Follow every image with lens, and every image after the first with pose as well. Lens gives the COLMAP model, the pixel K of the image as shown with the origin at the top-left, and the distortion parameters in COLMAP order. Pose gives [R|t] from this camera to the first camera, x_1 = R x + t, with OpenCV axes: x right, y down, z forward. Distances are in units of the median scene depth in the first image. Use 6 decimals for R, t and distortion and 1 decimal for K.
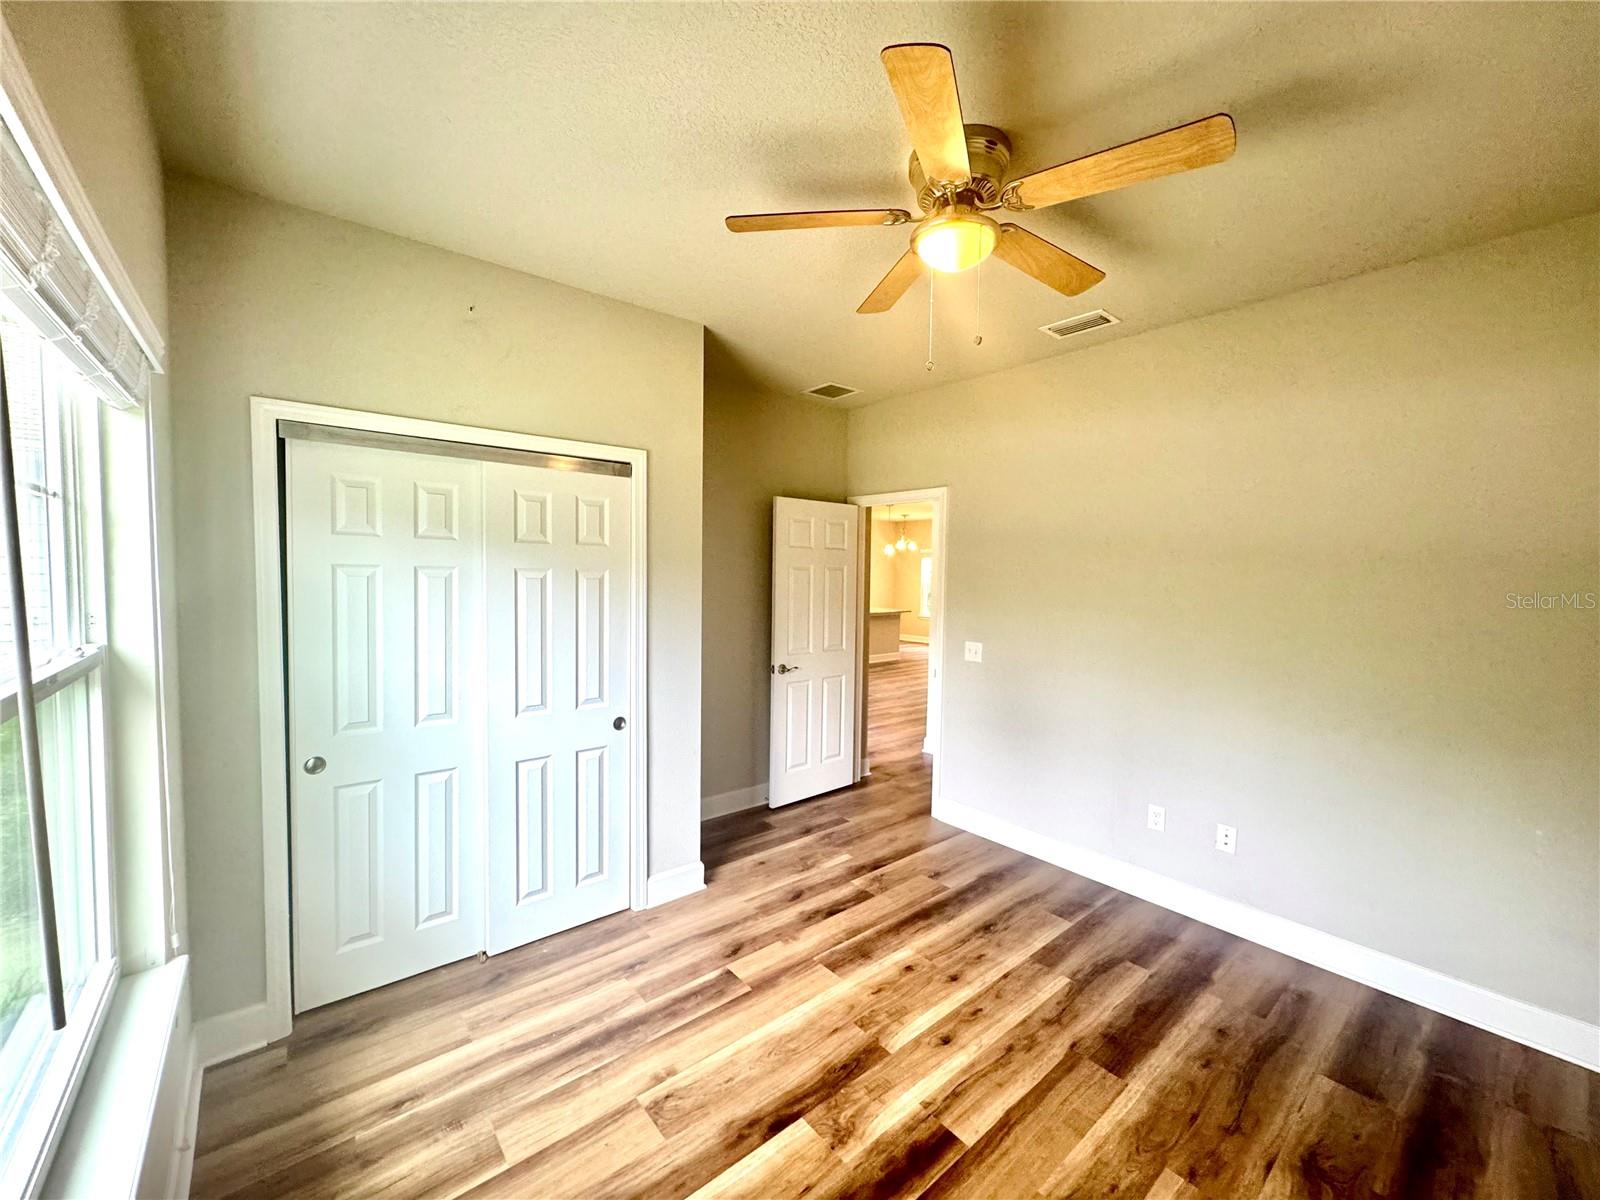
lens RADIAL K [[635.0, 0, 800.0], [0, 635.0, 600.0], [0, 0, 1]] dist [-0.000022, -0.000055]
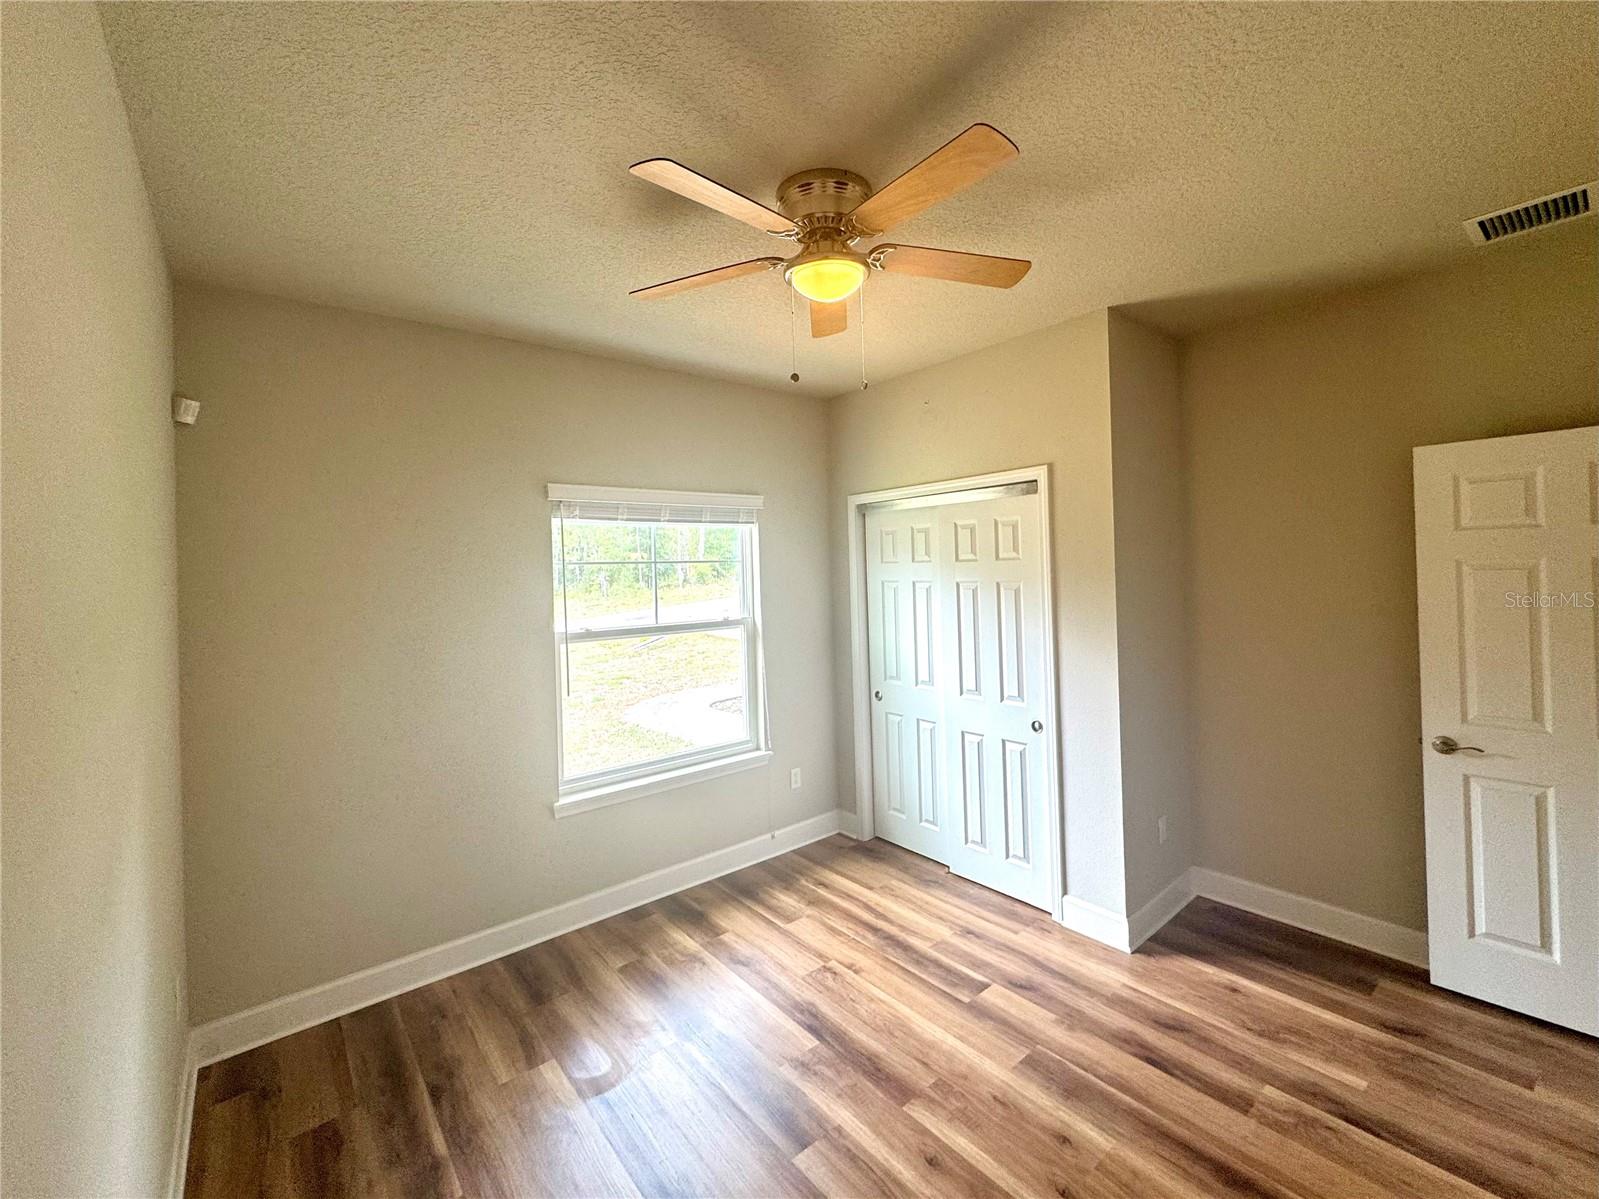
lens RADIAL K [[669.6, 0, 810.2], [0, 669.6, 568.7], [0, 0, 1]] dist [-0.000203, 0.000205]
pose [[-0.000067, -0.014639, -0.999893, 1.014888], [-0.015191, 0.999777, -0.014636, -0.056296], [0.999885, 0.015188, -0.000290, 0.757640]]
